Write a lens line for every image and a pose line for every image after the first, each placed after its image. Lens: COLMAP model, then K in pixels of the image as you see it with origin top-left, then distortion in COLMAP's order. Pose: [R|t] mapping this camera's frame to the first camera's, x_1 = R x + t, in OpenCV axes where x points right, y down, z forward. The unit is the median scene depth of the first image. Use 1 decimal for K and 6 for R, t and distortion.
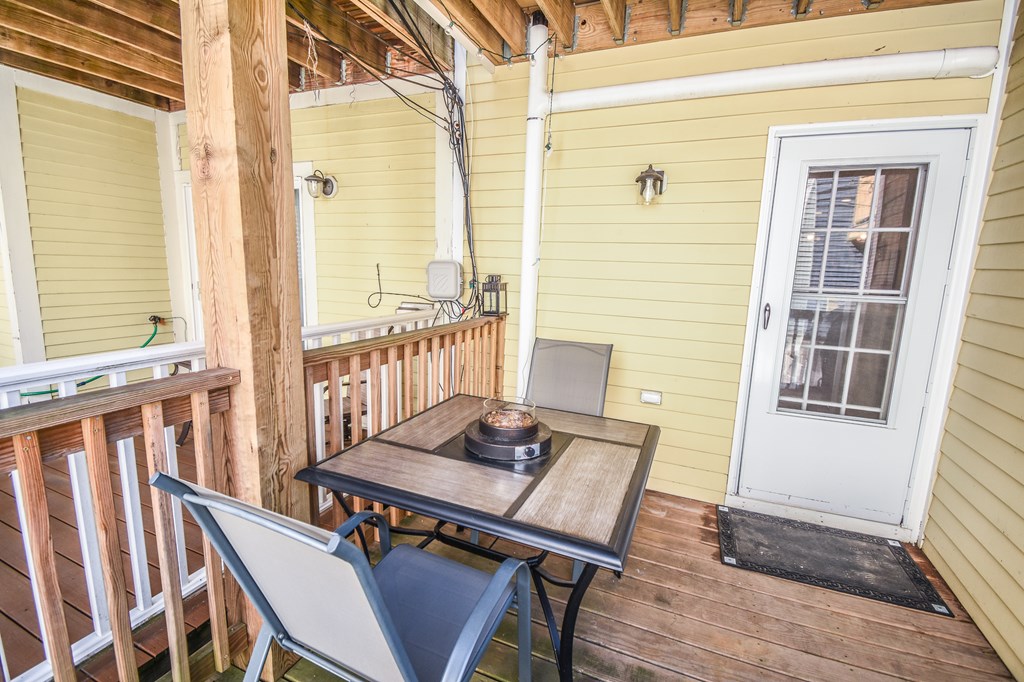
lens RADIAL K [[450.7, 0, 511.5], [0, 450.7, 342.1], [0, 0, 1]] dist [0.031959, -0.024333]
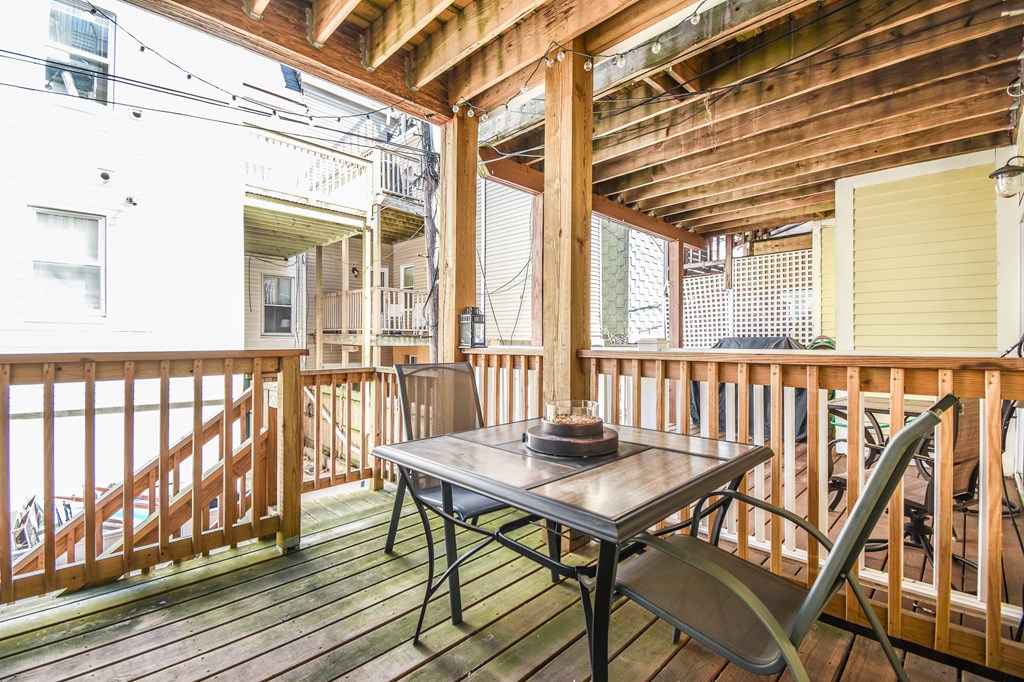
lens RADIAL K [[450.7, 0, 511.5], [0, 450.7, 342.1], [0, 0, 1]] dist [0.031959, -0.024333]
pose [[-0.373224, -0.028332, -0.927309, 0.442772], [-0.166291, 0.985389, 0.036822, -0.004813], [0.912716, 0.167946, -0.372482, 0.569907]]
